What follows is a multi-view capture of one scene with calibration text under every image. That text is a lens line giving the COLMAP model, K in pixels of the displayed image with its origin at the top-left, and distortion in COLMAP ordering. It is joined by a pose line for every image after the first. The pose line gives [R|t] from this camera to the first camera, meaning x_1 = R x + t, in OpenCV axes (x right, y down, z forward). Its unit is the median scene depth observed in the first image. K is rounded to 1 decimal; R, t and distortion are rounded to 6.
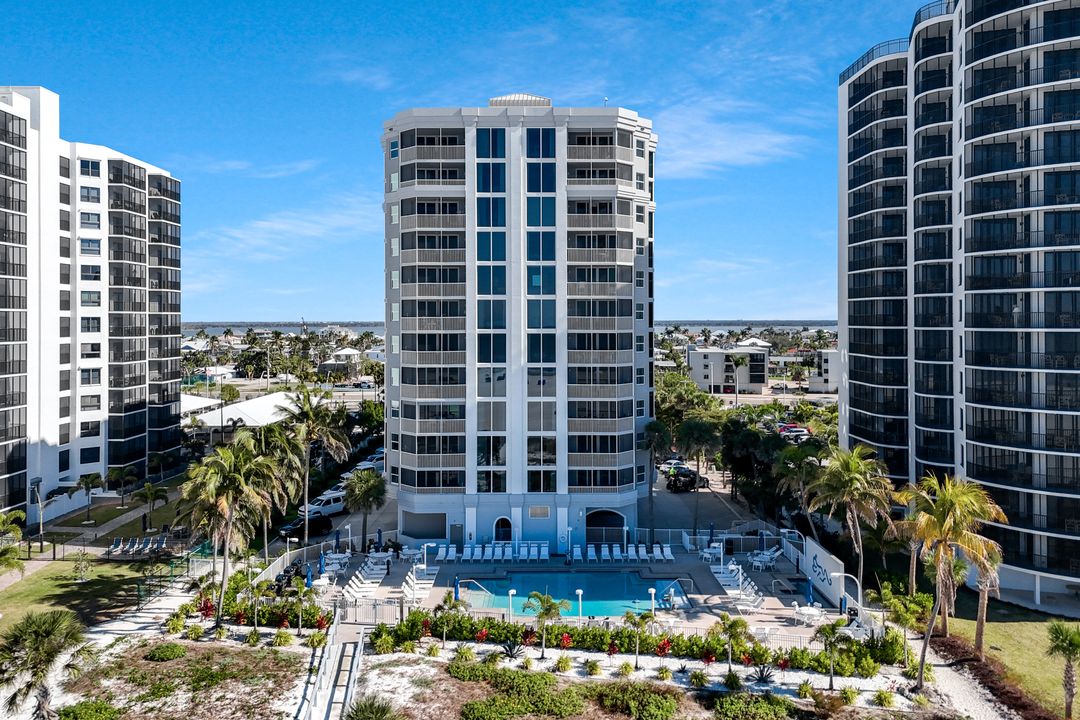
lens RADIAL K [[808.2, 0, 540.2], [0, 808.2, 311.5], [0, 0, 1]] dist [0.079918, -0.074585]
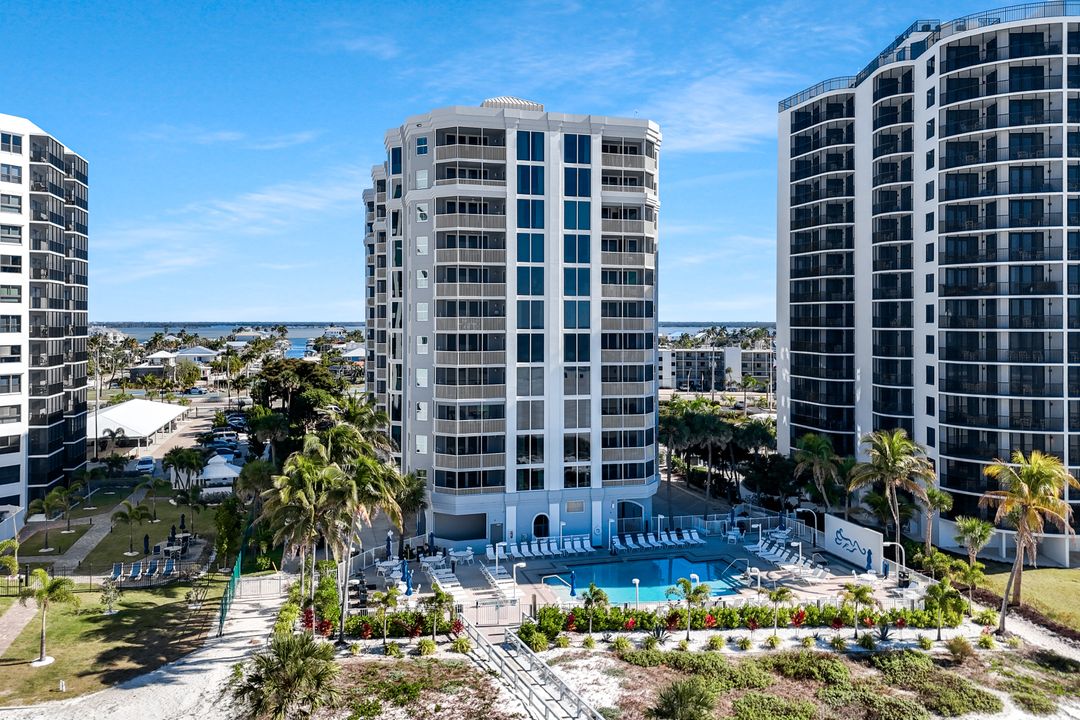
lens RADIAL K [[800.9, 0, 538.3], [0, 800.9, 313.2], [0, 0, 1]] dist [0.076826, -0.066982]
pose [[0.963383, 0.006142, 0.268057, -0.320129], [-0.006335, 0.999980, -0.000144, 0.001713], [-0.268053, -0.001560, 0.963403, 0.028402]]
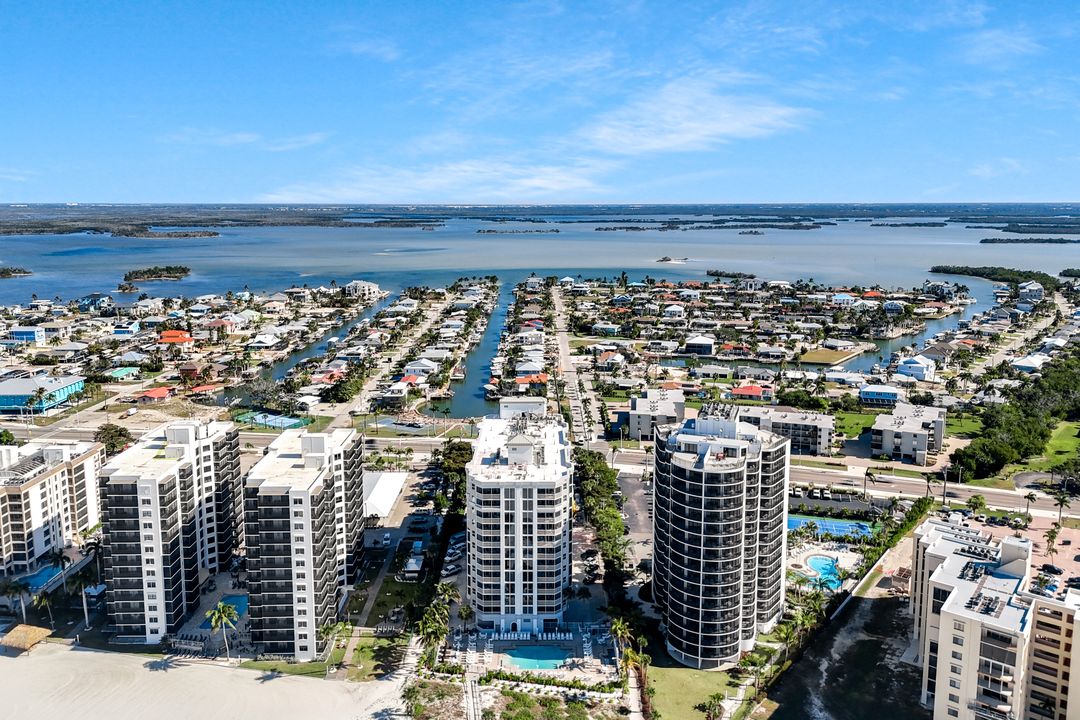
lens RADIAL K [[798.5, 0, 542.4], [0, 798.5, 304.0], [0, 0, 1]] dist [0.076916, -0.074545]
pose [[0.999972, 0.003480, 0.006662, 0.030854], [-0.004300, 0.991853, 0.127312, -1.202996], [-0.006165, -0.127337, 0.991840, -1.644709]]
